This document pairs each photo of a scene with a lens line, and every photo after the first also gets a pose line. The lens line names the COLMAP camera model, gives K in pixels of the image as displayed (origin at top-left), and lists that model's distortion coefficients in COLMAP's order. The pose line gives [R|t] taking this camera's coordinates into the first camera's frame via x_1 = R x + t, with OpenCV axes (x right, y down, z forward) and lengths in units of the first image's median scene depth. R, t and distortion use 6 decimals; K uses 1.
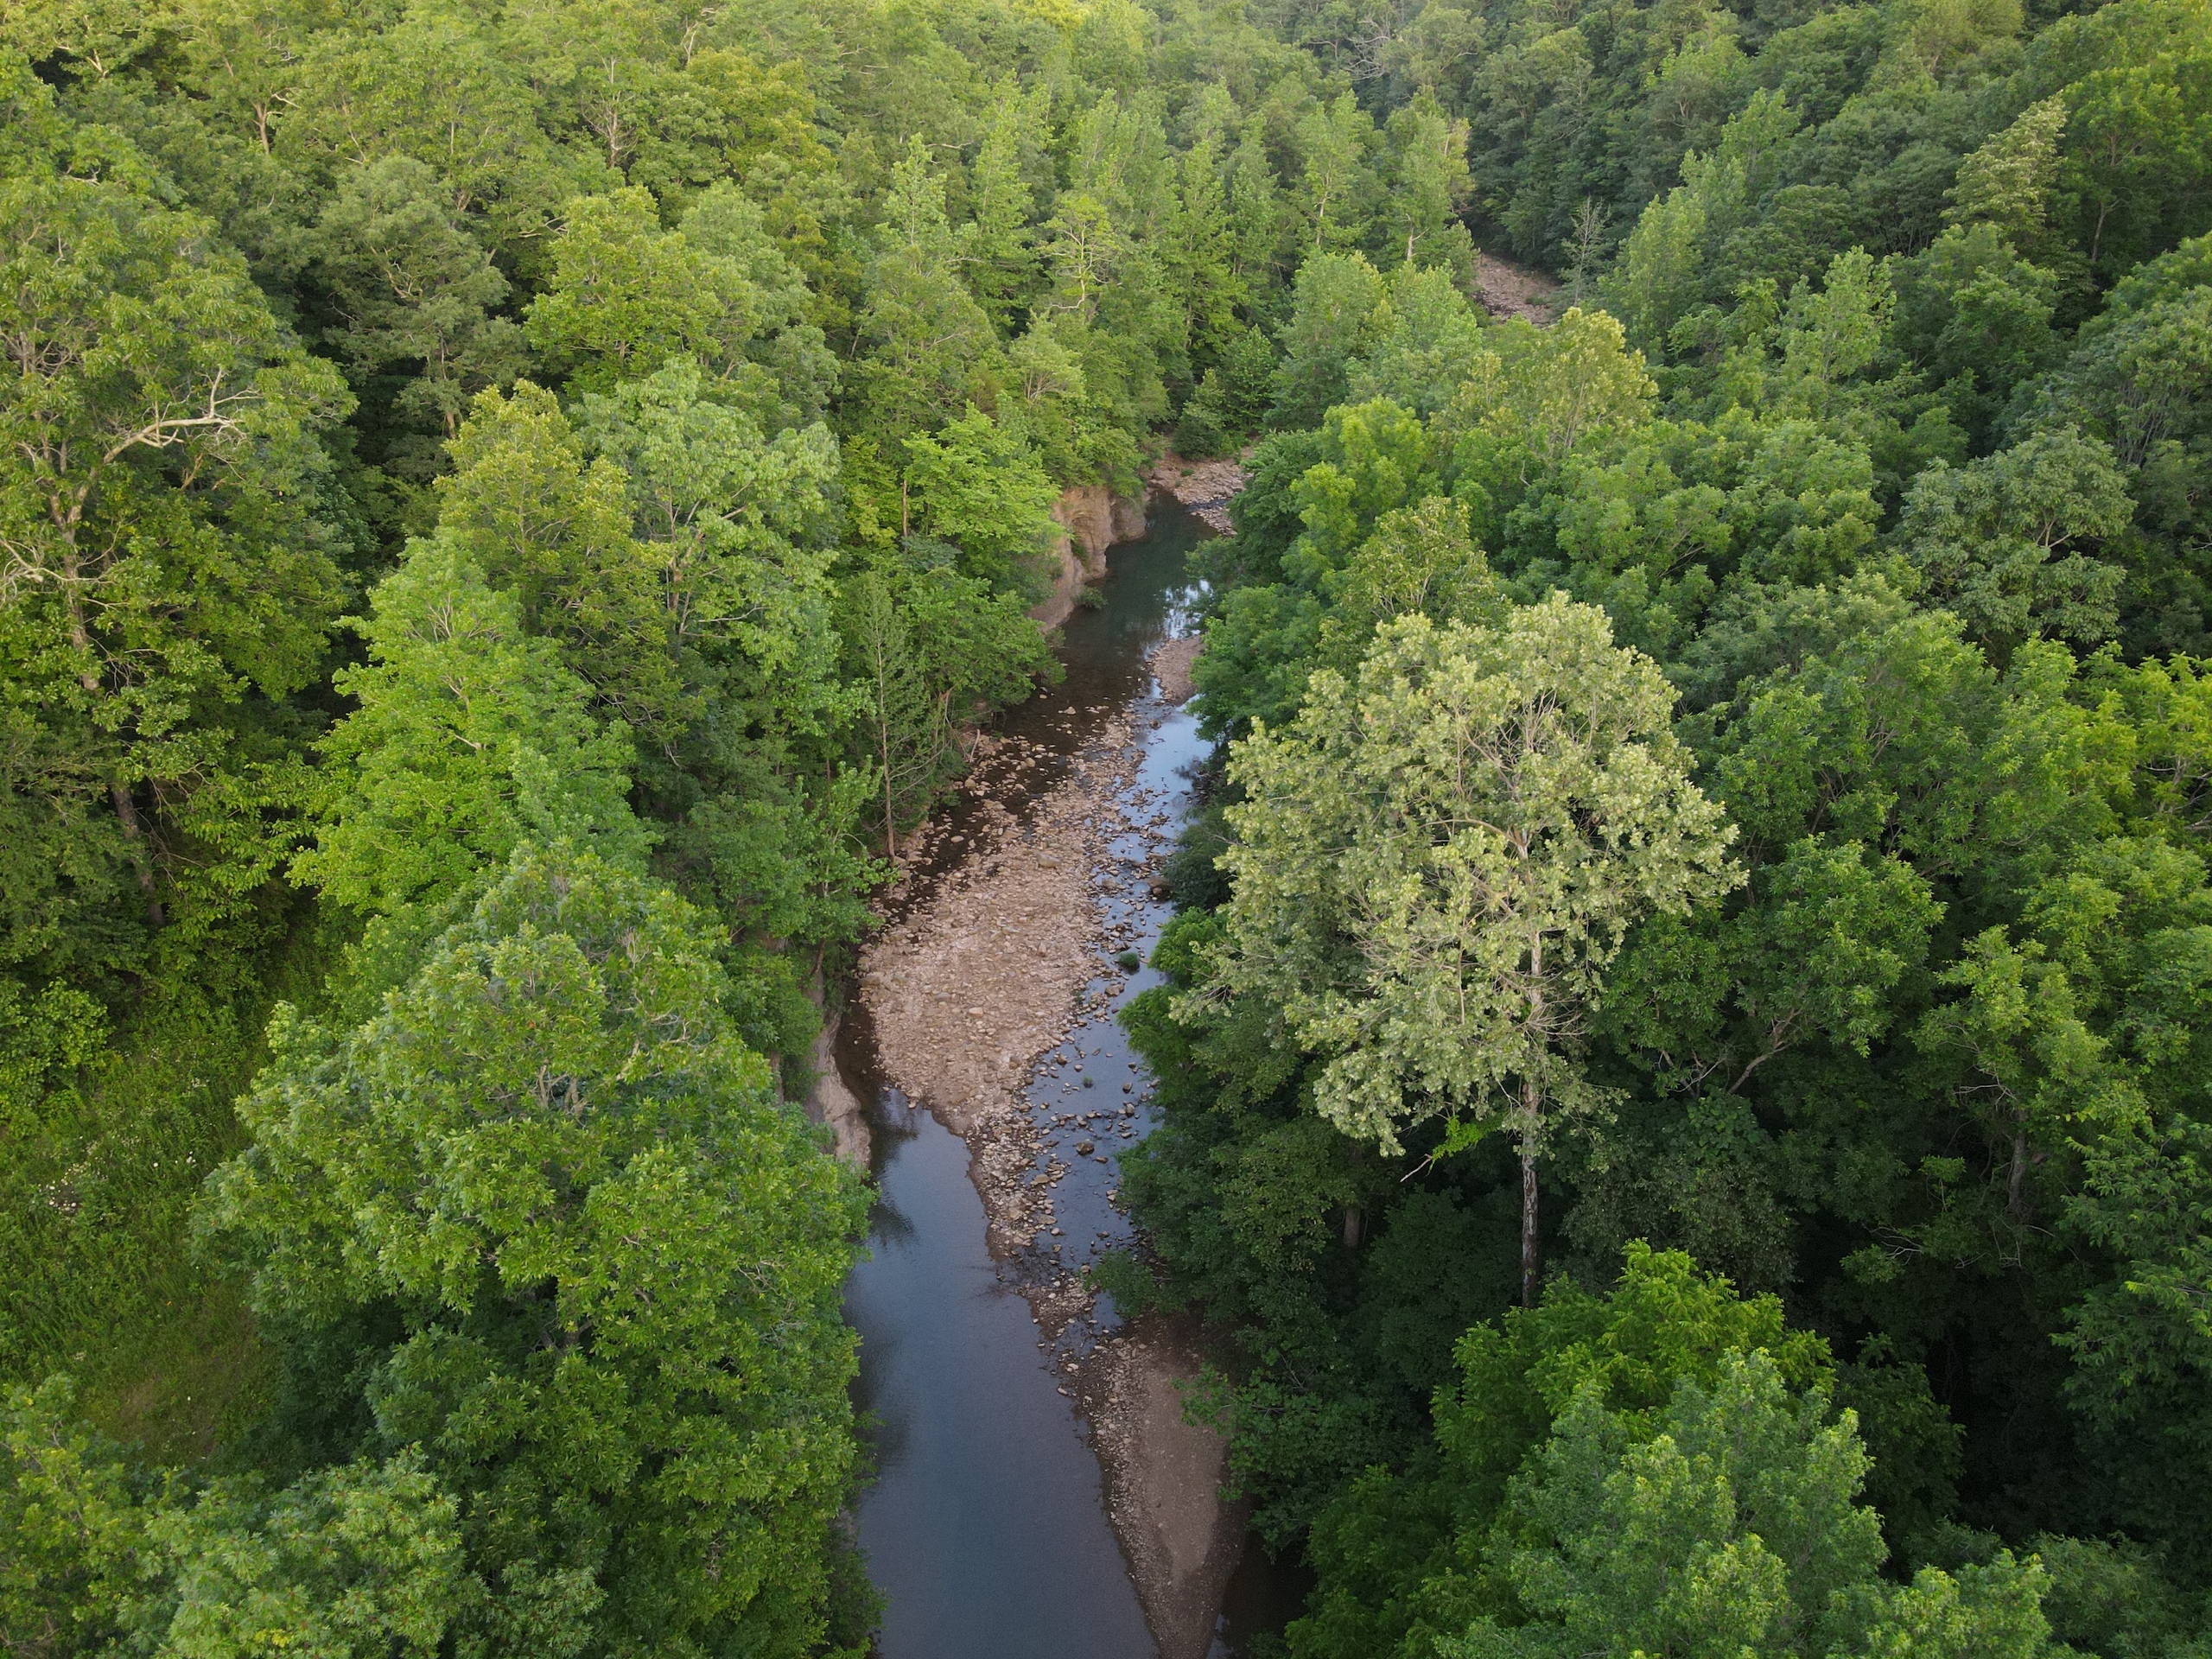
lens RADIAL K [[1554.3, 0, 1090.3], [0, 1554.3, 877.6], [0, 0, 1]] dist [-0.007273, 0.010139]
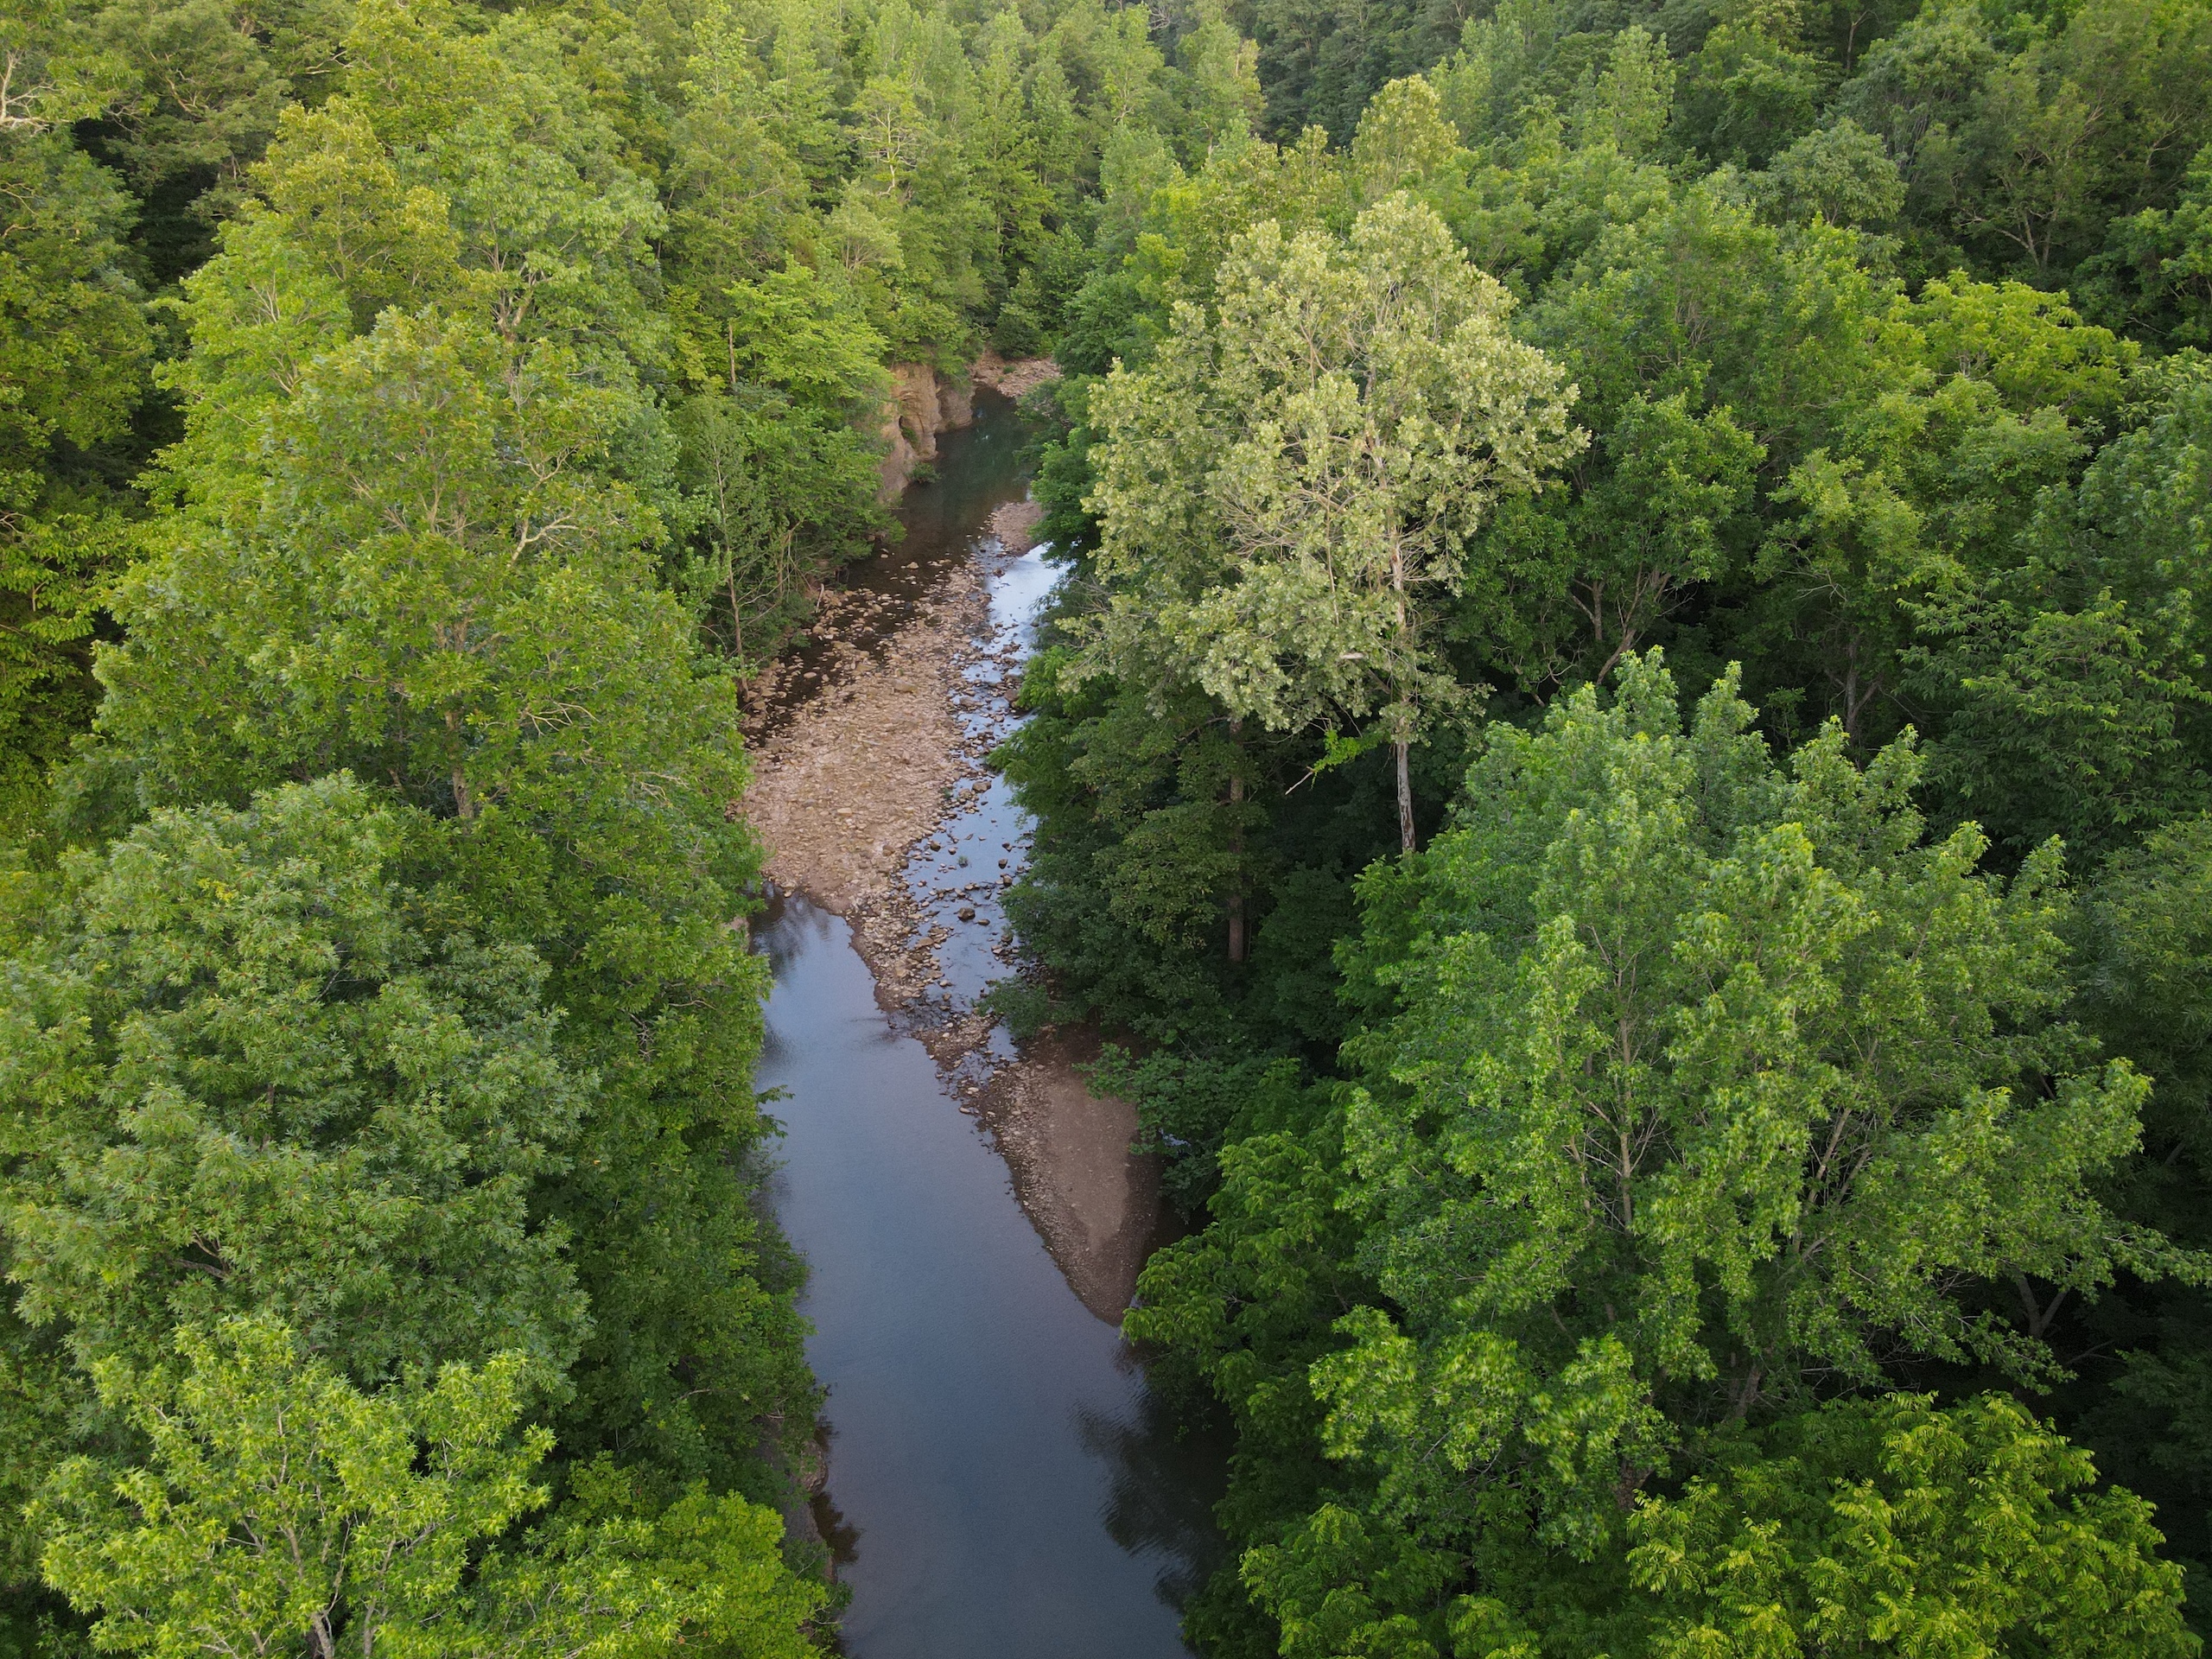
lens RADIAL K [[1554.3, 0, 1090.3], [0, 1554.3, 877.6], [0, 0, 1]] dist [-0.007273, 0.010139]
pose [[0.992252, -0.072100, 0.101178, -0.018483], [0.072530, 0.997366, -0.000570, 0.122927], [-0.100871, 0.007904, 0.994868, -0.004693]]
